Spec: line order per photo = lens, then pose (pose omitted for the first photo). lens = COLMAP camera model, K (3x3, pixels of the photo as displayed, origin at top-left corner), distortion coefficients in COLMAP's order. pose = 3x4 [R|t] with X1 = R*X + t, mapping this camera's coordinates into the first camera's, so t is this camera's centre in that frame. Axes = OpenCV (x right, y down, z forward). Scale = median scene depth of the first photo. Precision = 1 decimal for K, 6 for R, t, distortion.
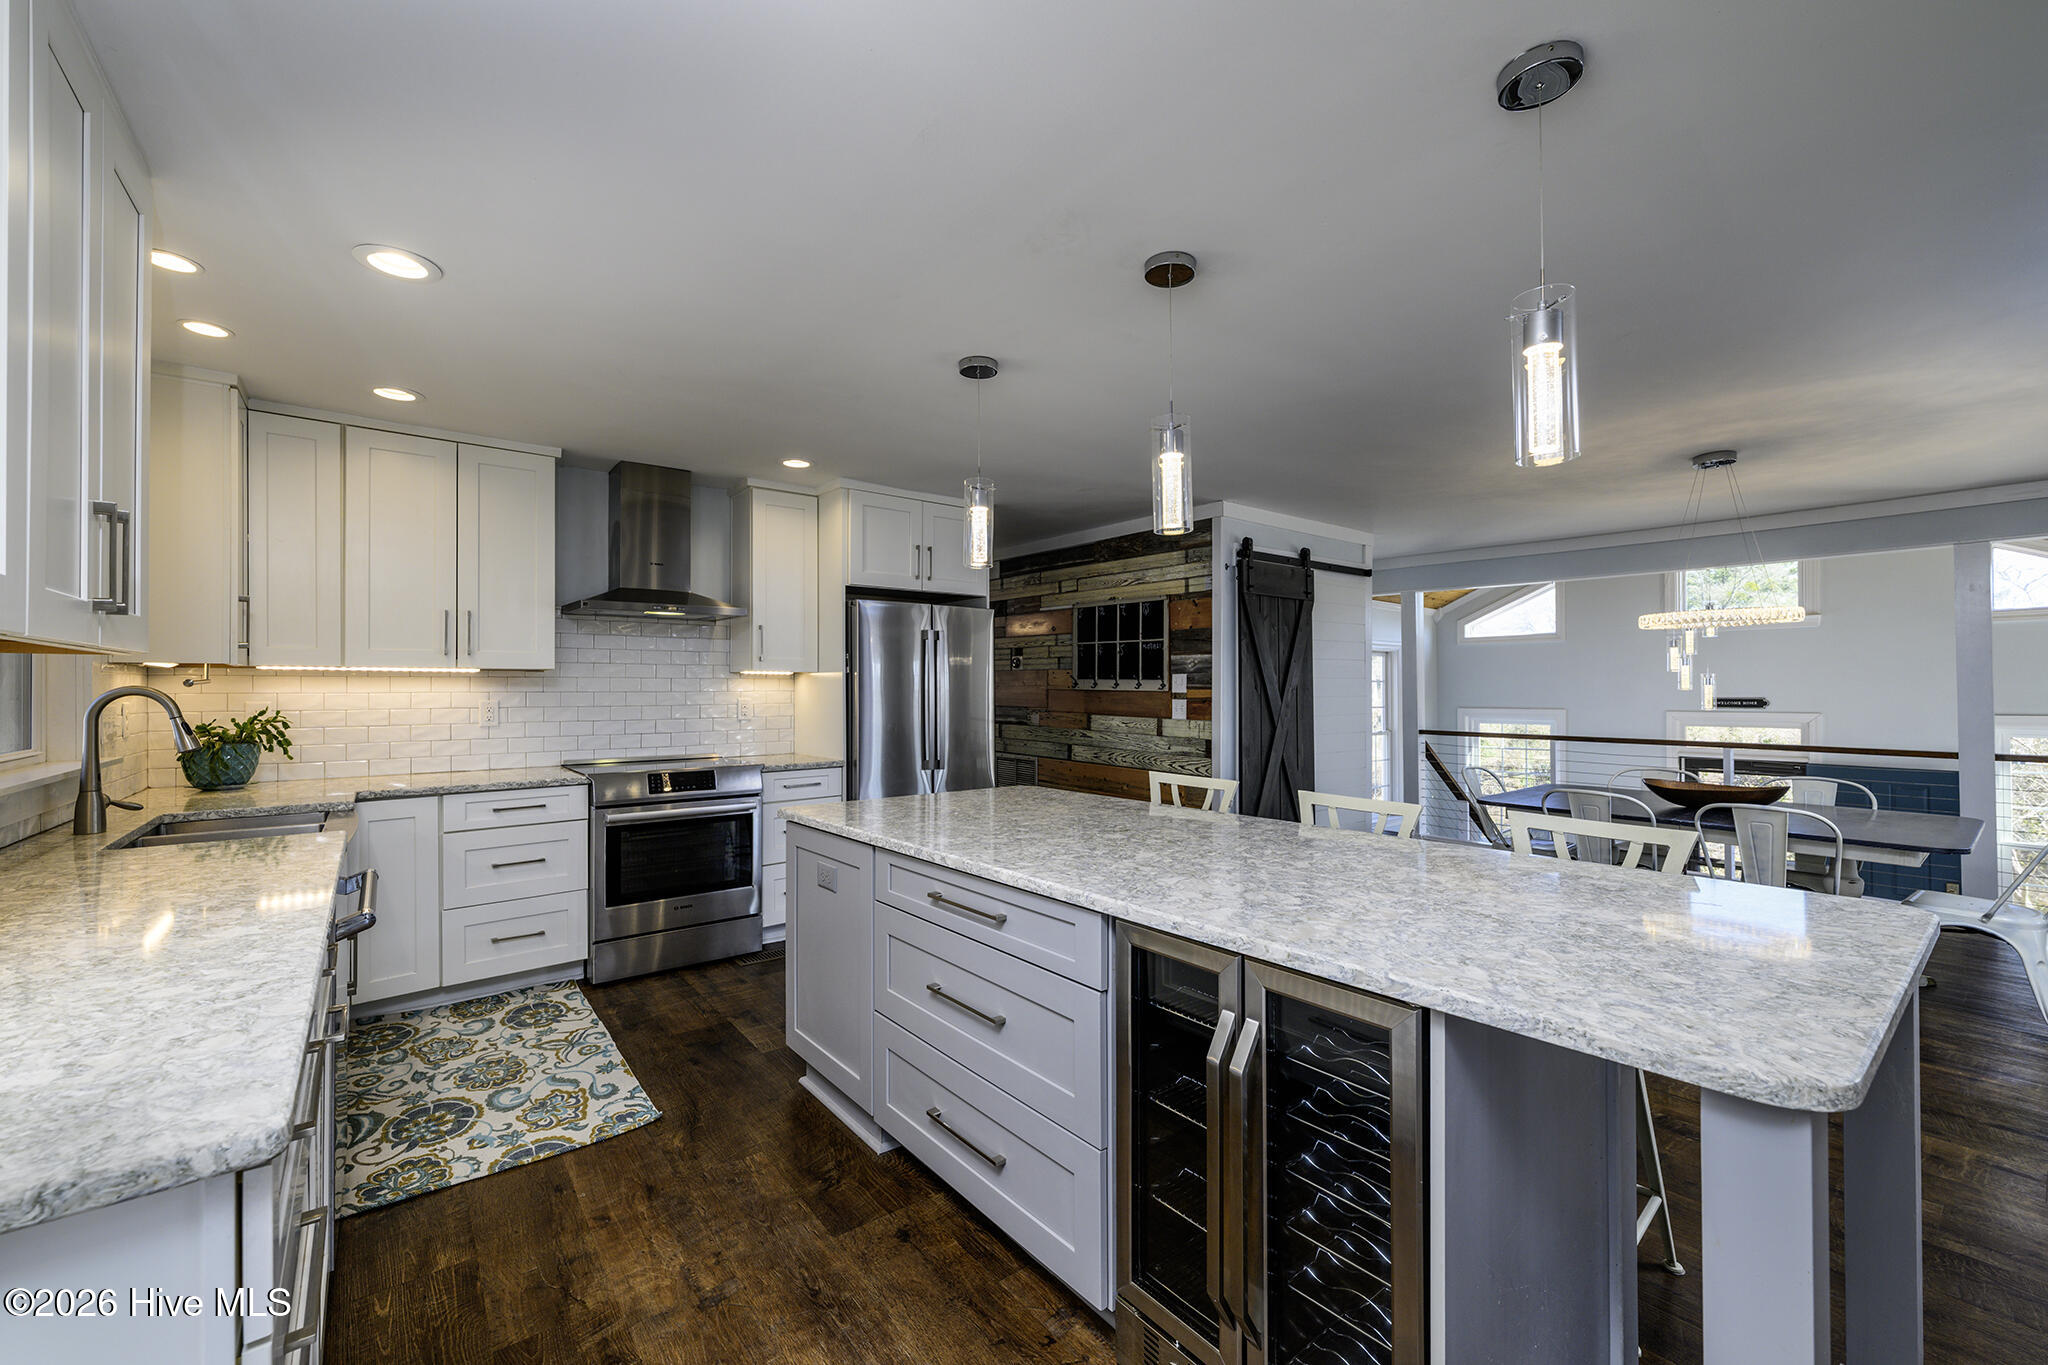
lens RADIAL K [[825.4, 0, 1004.0], [0, 825.4, 683.5], [0, 0, 1]] dist [0.000243, 0.000022]
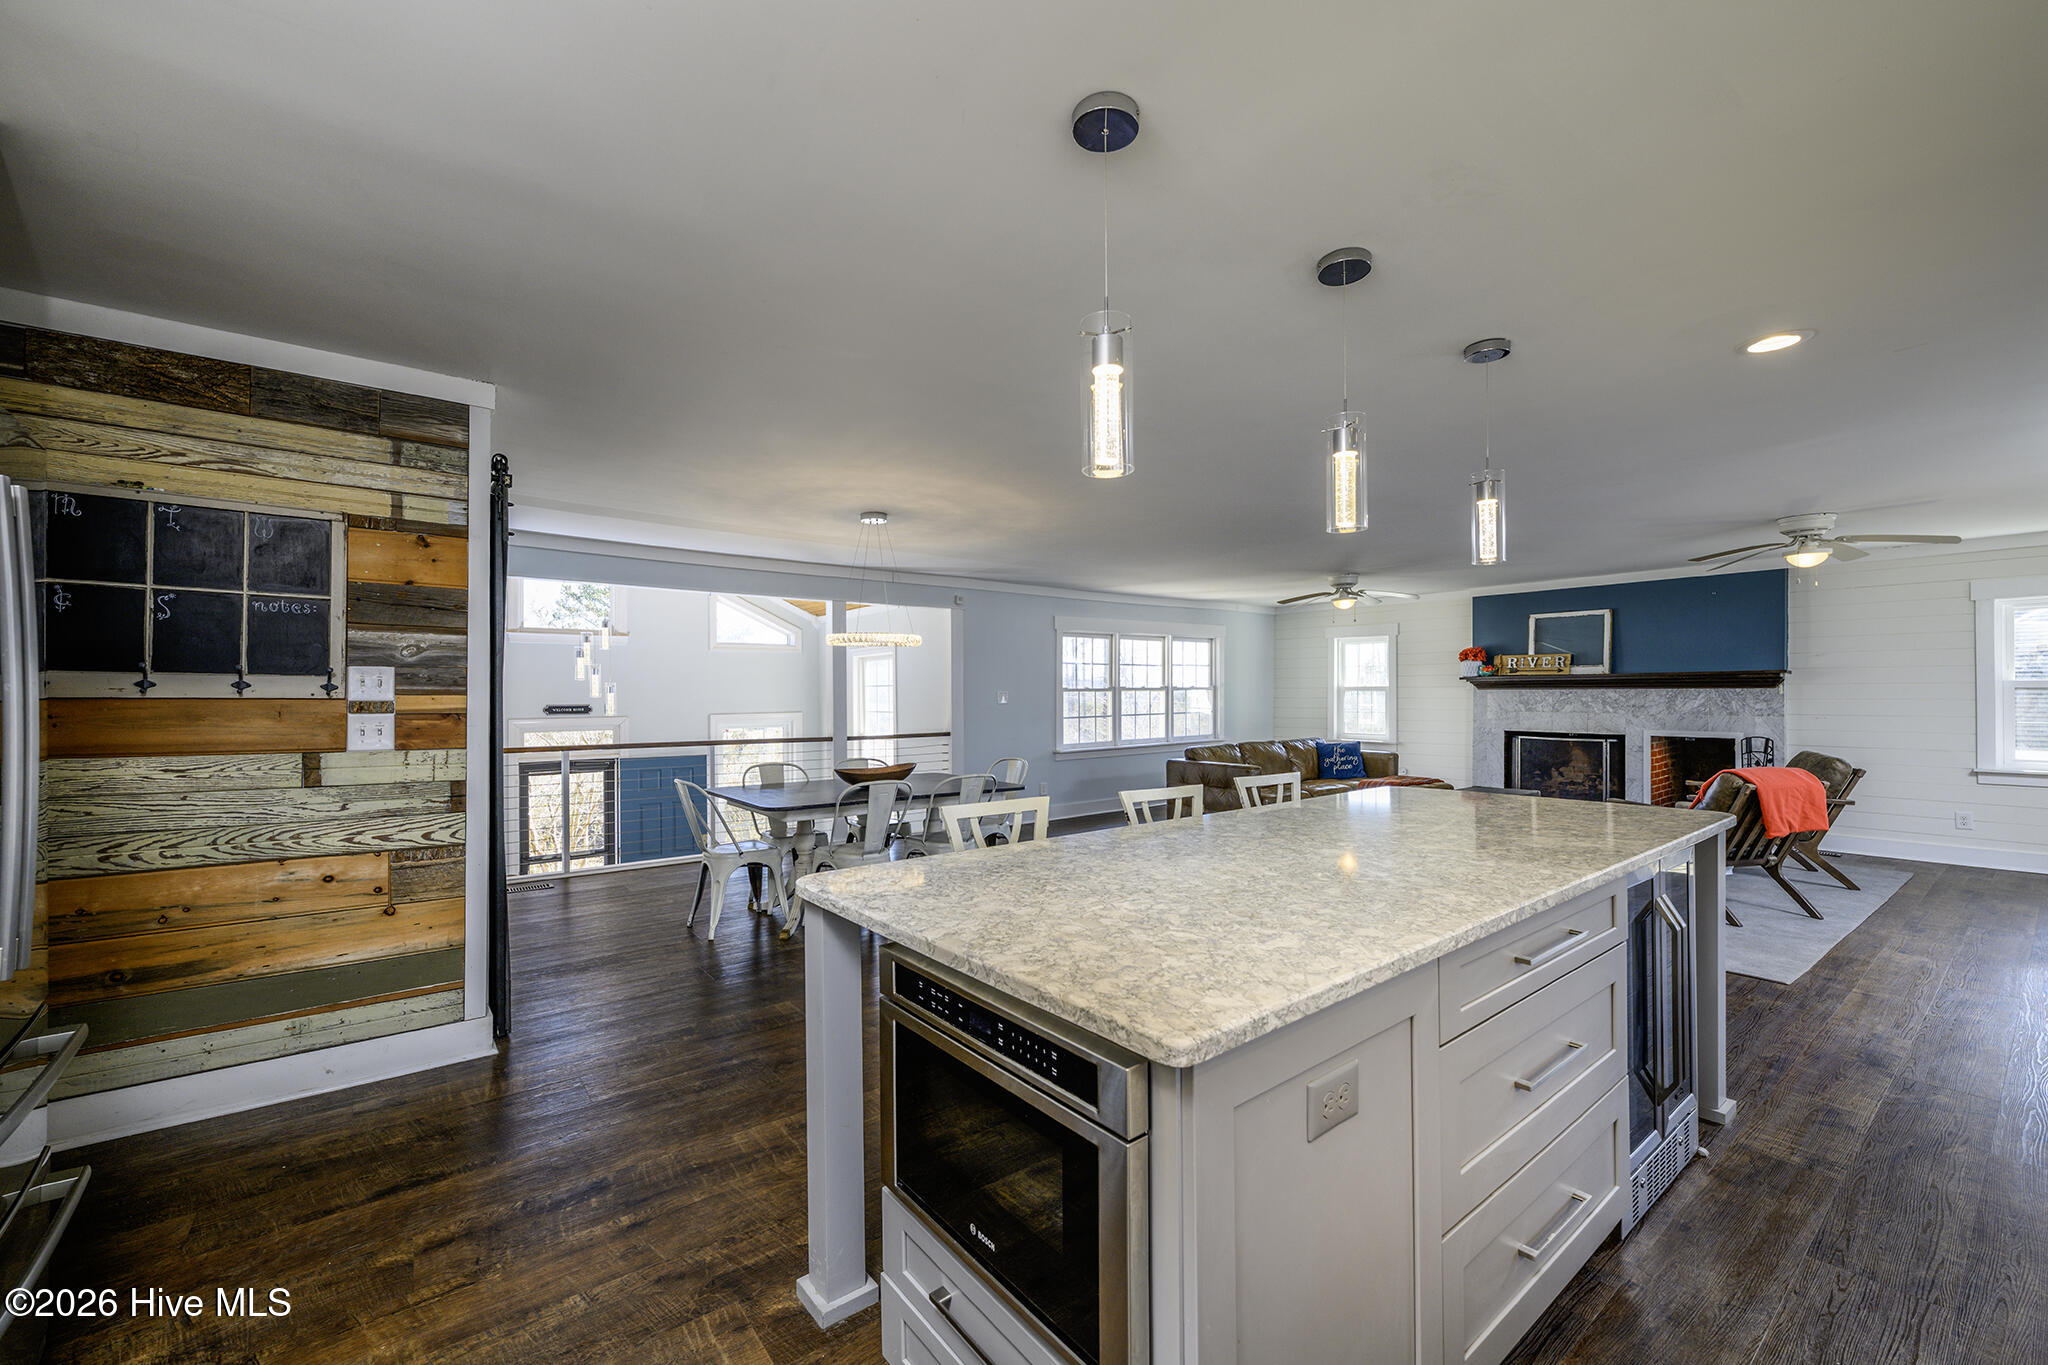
lens RADIAL K [[825.4, 0, 1025.5], [0, 825.4, 689.2], [0, 0, 1]] dist [0.000243, 0.000022]
pose [[-0.008245, 0.008331, 0.999931, -0.486279], [-0.000533, 0.999965, -0.008336, 0.011076], [-0.999966, -0.000601, -0.008240, 0.865332]]
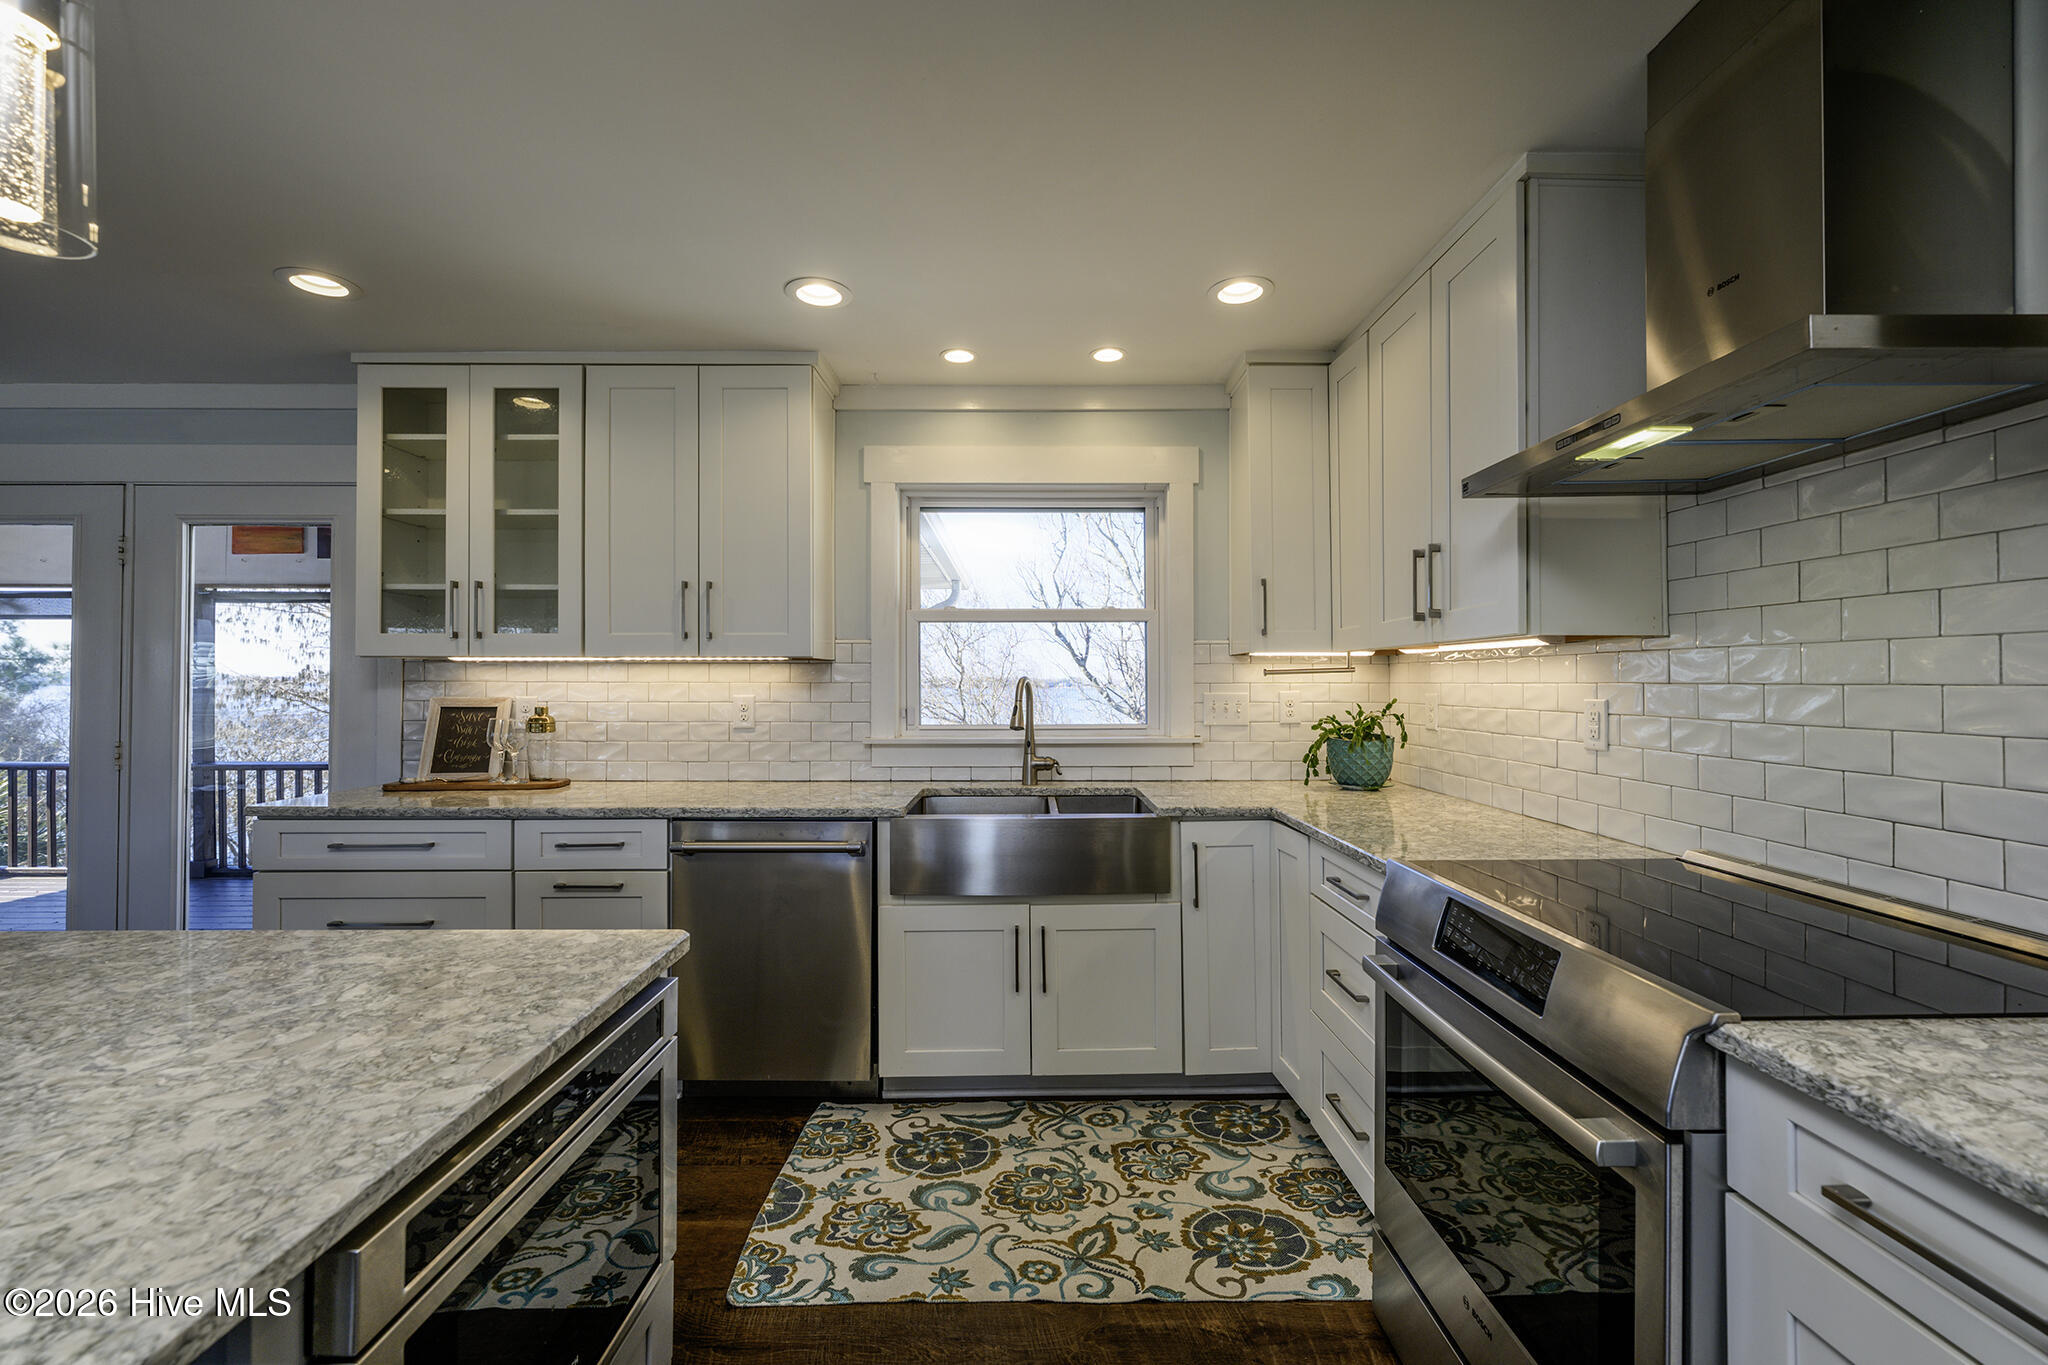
lens RADIAL K [[825.4, 0, 1044.1], [0, 825.4, 681.1], [0, 0, 1]] dist [0.000243, 0.000022]
pose [[-0.586759, -0.001095, -0.809761, -0.010933], [0.007103, 0.999954, -0.006499, 0.011770], [0.809731, -0.009565, -0.586724, 1.167984]]
